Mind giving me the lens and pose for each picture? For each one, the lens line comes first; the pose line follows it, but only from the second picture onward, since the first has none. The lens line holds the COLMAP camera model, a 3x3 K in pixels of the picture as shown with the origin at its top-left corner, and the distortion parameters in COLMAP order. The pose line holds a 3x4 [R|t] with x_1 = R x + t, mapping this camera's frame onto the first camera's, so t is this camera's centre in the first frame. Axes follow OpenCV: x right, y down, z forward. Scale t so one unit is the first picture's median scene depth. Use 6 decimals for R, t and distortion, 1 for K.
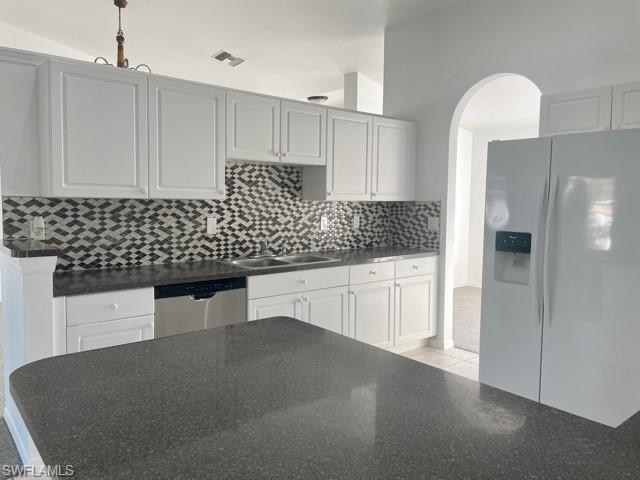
lens RADIAL K [[486.4, 0, 319.7], [0, 486.4, 230.3], [0, 0, 1]] dist [0.112165, -0.128731]
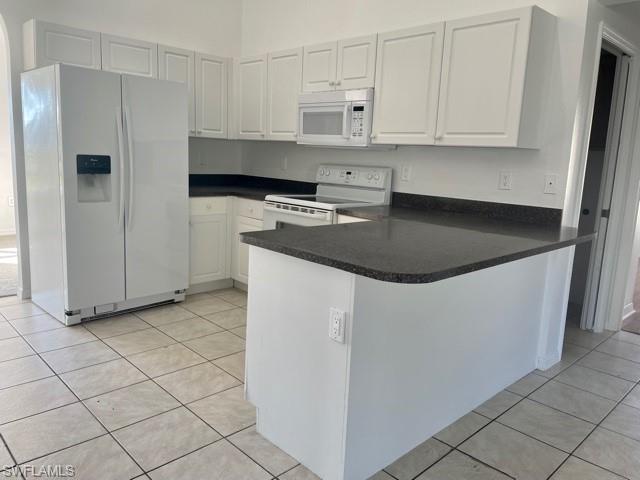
lens RADIAL K [[486.4, 0, 319.7], [0, 486.4, 230.3], [0, 0, 1]] dist [0.112165, -0.128731]
pose [[-0.081039, -0.170089, 0.982091, -0.494396], [0.017918, 0.984924, 0.172058, -0.008249], [-0.996550, 0.031540, -0.076769, 0.385455]]
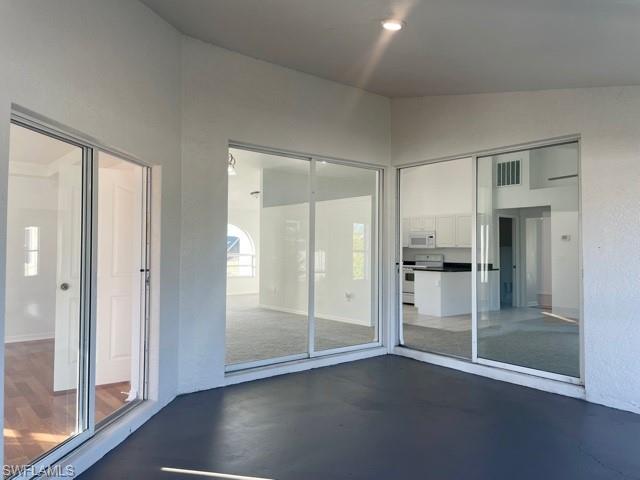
lens RADIAL K [[486.4, 0, 319.7], [0, 486.4, 230.3], [0, 0, 1]] dist [0.112165, -0.128731]
pose [[-0.013618, 0.031344, 0.999416, -2.189268], [0.057538, 0.997877, -0.030511, -0.052883], [-0.998250, 0.057089, -0.015392, 0.860774]]
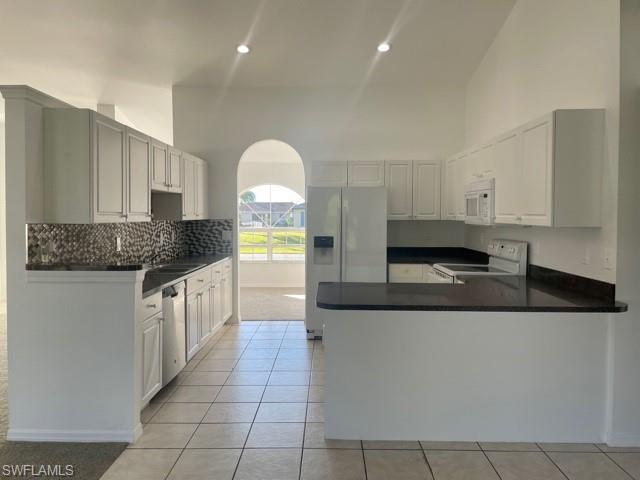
lens RADIAL K [[486.4, 0, 319.7], [0, 486.4, 230.3], [0, 0, 1]] dist [0.112165, -0.128731]
pose [[0.654515, -0.034432, 0.755264, -0.641489], [0.054066, 0.998537, -0.001331, -0.011476], [-0.754113, 0.041705, 0.655419, -0.114179]]
